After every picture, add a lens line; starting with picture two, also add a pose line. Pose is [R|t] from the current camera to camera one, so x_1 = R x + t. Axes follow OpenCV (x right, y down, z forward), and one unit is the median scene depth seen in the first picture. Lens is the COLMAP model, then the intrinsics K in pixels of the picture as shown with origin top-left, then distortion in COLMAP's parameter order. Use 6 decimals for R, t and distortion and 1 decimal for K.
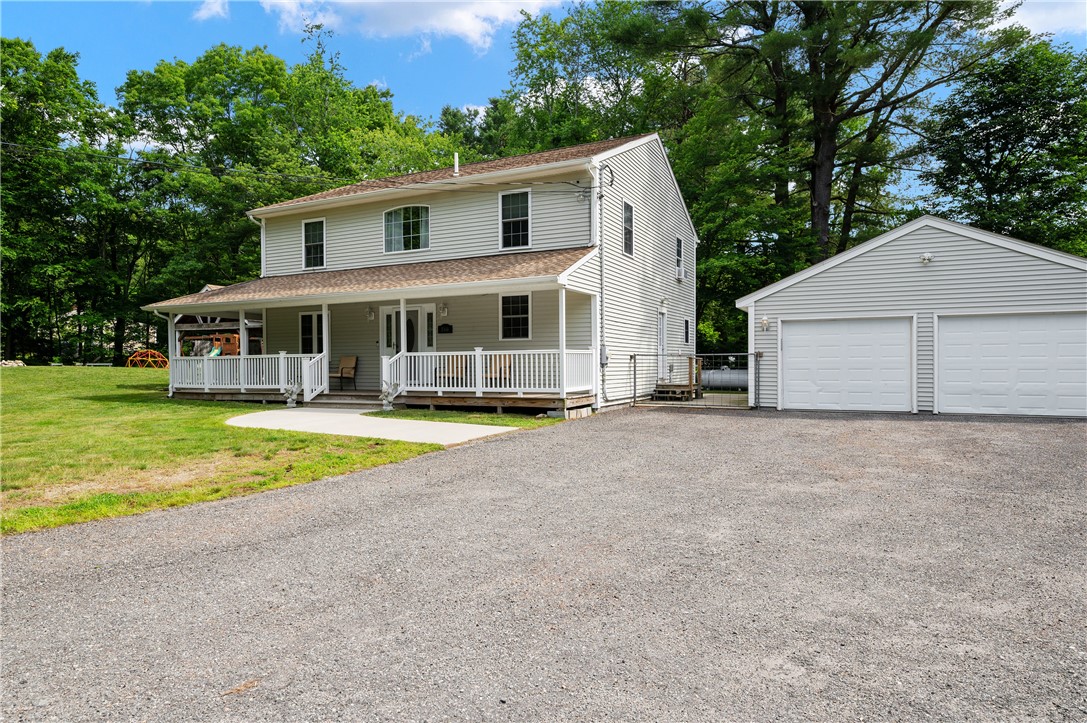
lens RADIAL K [[651.0, 0, 534.1], [0, 651.0, 376.0], [0, 0, 1]] dist [-0.001389, 0.000038]
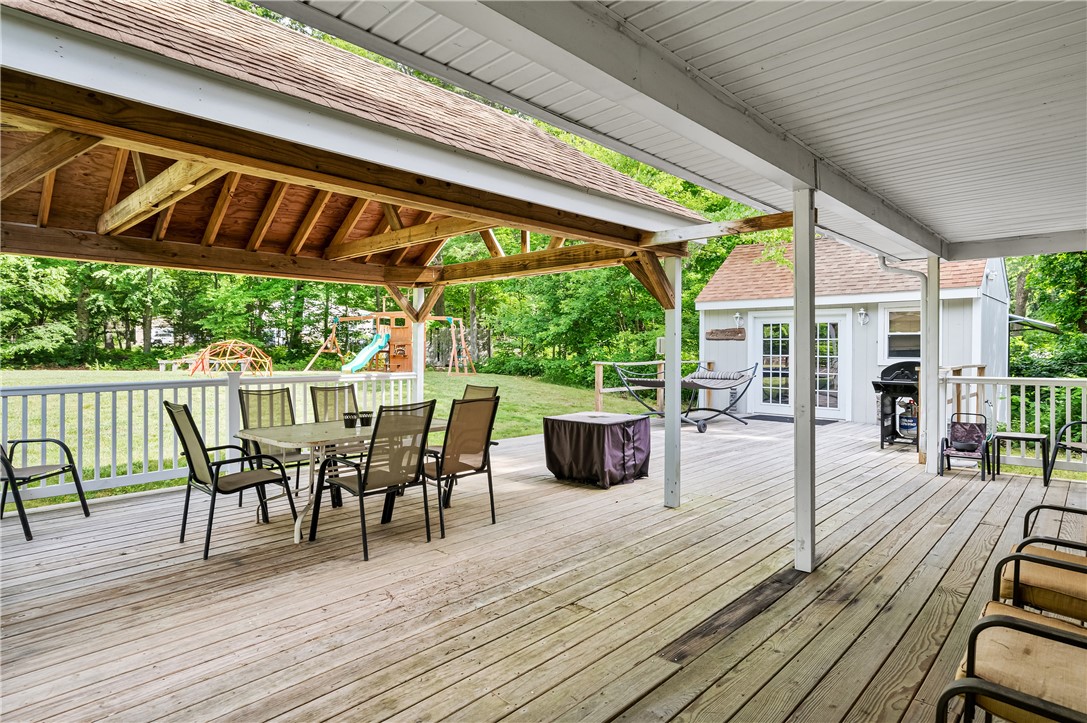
lens RADIAL K [[590.1, 0, 536.4], [0, 590.1, 359.3], [0, 0, 1]] dist [-0.002740, 0.000195]
pose [[0.952289, 0.008369, -0.305083, -0.452646], [-0.008695, 0.999962, 0.000290, -0.054092], [0.305074, 0.002376, 0.952326, 1.245896]]
